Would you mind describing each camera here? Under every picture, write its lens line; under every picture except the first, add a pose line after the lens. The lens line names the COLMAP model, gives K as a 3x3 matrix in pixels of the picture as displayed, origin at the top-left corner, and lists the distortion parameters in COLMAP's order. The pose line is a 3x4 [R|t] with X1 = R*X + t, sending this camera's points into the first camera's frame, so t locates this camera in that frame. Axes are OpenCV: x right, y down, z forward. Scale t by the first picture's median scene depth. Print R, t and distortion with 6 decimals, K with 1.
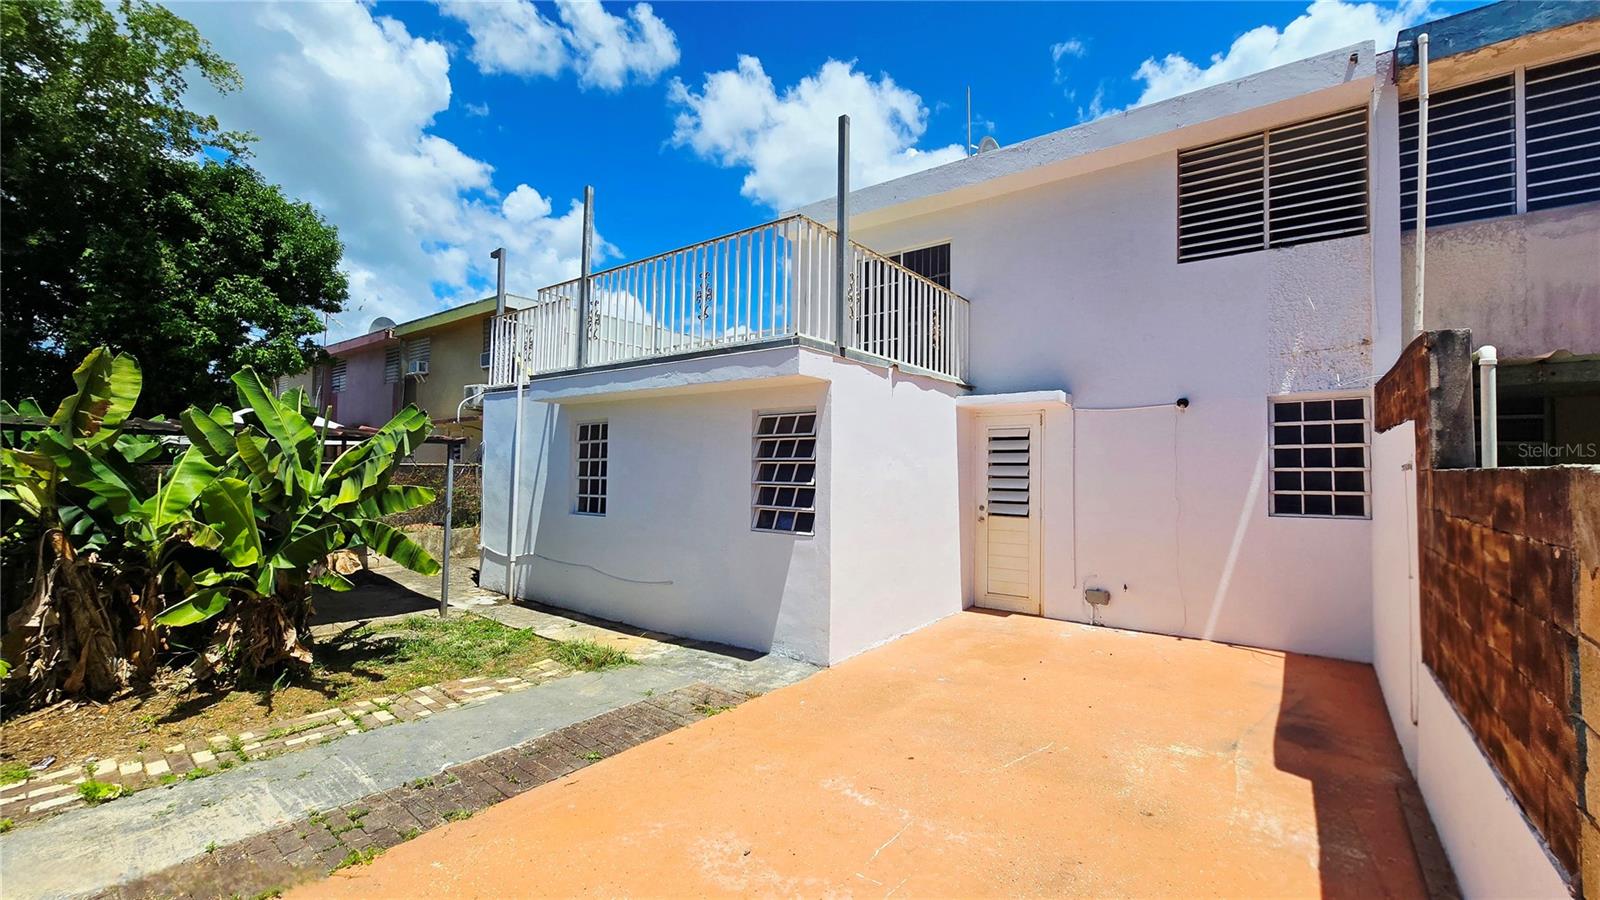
lens RADIAL K [[658.5, 0, 795.2], [0, 658.5, 445.8], [0, 0, 1]] dist [-0.000542, 0.000367]
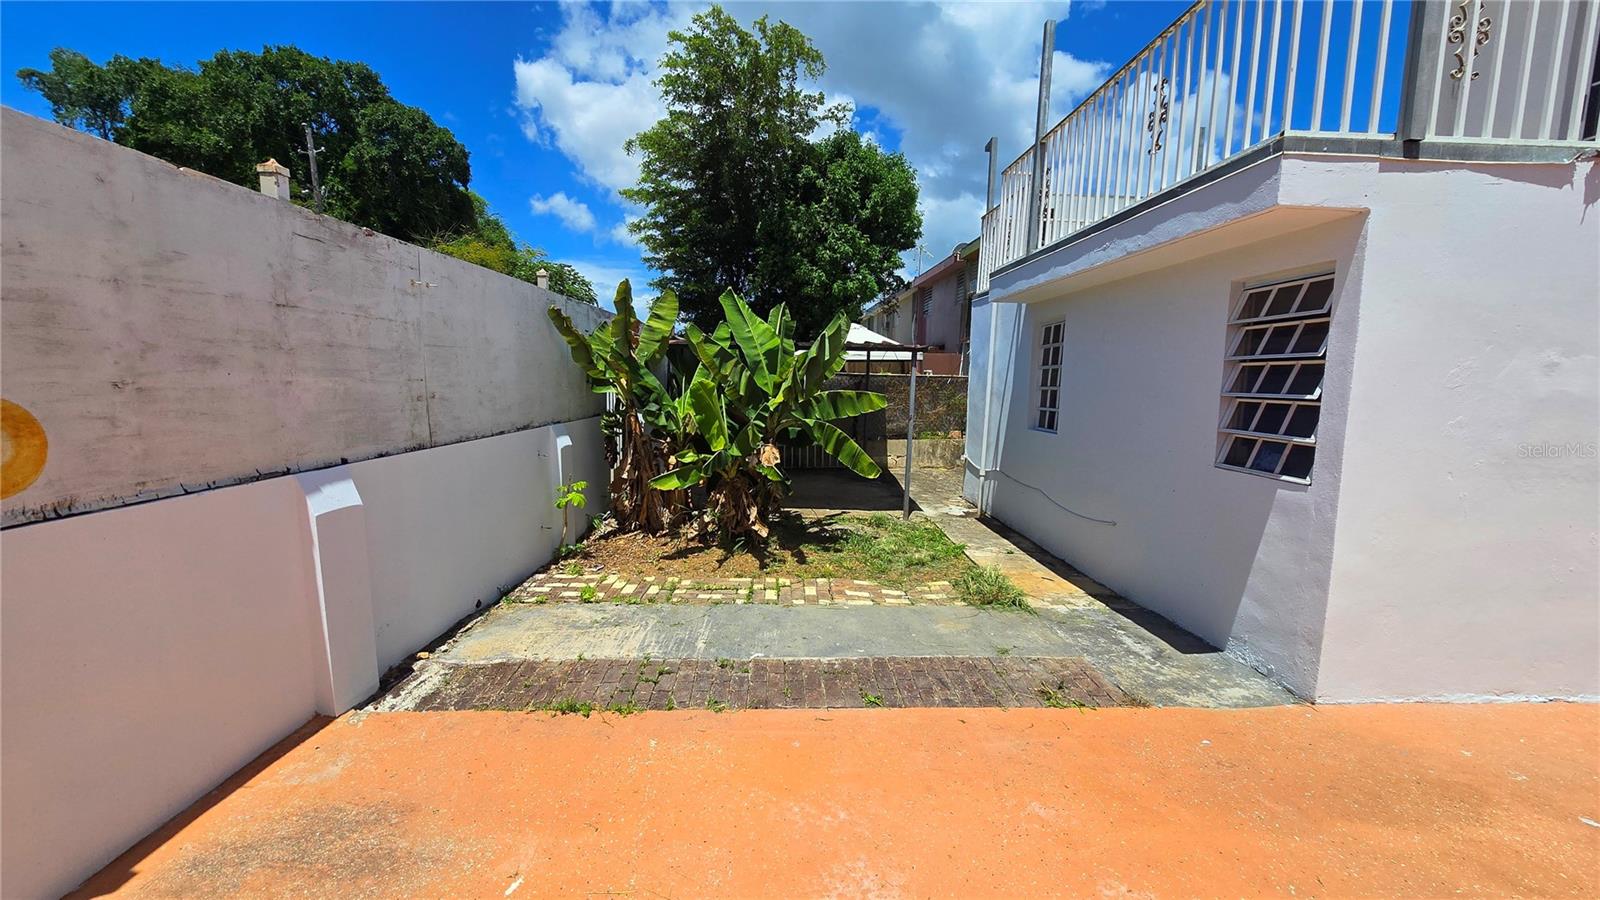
lens RADIAL K [[658.5, 0, 795.2], [0, 658.5, 445.8], [0, 0, 1]] dist [-0.000542, 0.000367]
pose [[0.646637, 0.079598, -0.758633, 0.184151], [0.014906, 0.993032, 0.116897, 0.026571], [0.762652, -0.086899, 0.640945, 0.283003]]
